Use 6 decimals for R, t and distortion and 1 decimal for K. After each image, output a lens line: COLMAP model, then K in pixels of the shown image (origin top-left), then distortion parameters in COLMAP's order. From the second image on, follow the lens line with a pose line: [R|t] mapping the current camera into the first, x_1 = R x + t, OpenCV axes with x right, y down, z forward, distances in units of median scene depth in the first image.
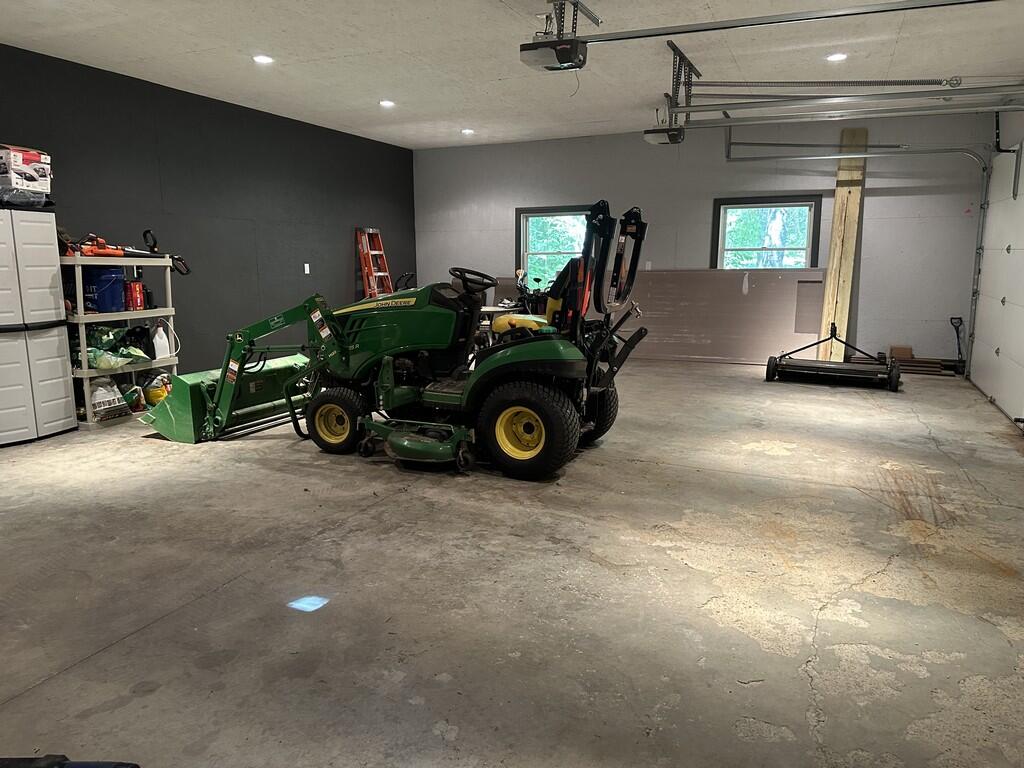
lens RADIAL K [[730.1, 0, 512.0], [0, 730.1, 384.0], [0, 0, 1]] dist [0.060185, -0.077262]
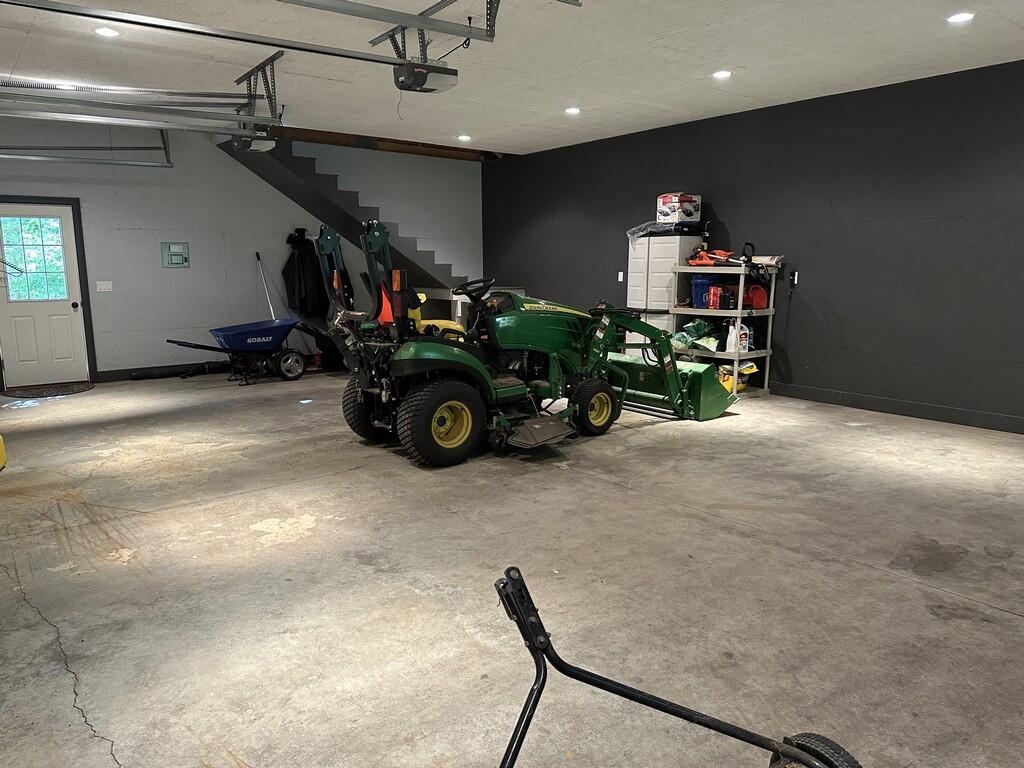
lens RADIAL K [[716.2, 0, 495.8], [0, 716.2, 380.2], [0, 0, 1]] dist [0.077674, -0.070940]
pose [[-0.496291, 0.143971, -0.856136, 0.991781], [-0.136515, 0.960943, 0.240732, -0.308039], [0.857356, 0.236348, -0.457253, 1.725259]]
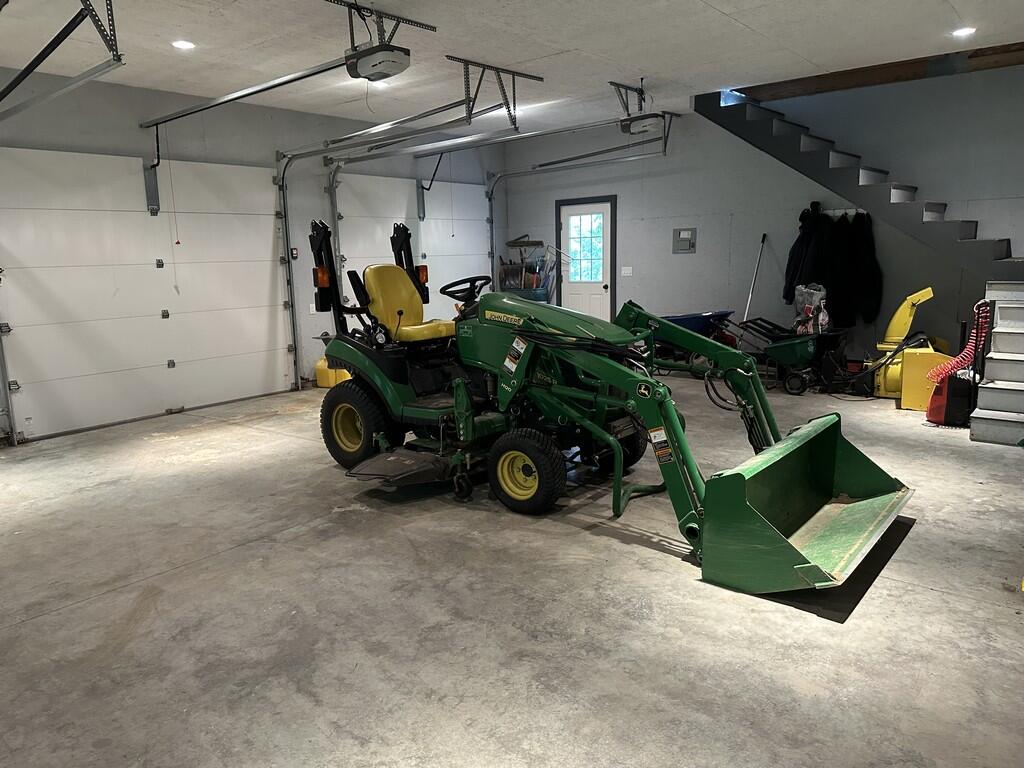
lens RADIAL K [[710.2, 0, 512.0], [0, 710.2, 384.0], [0, 0, 1]] dist [0.046183, -0.077485]
pose [[-0.963508, -0.019475, 0.266969, -0.394558], [0.073201, 0.940163, 0.332769, -0.359932], [-0.257475, 0.340168, -0.904429, 2.040152]]
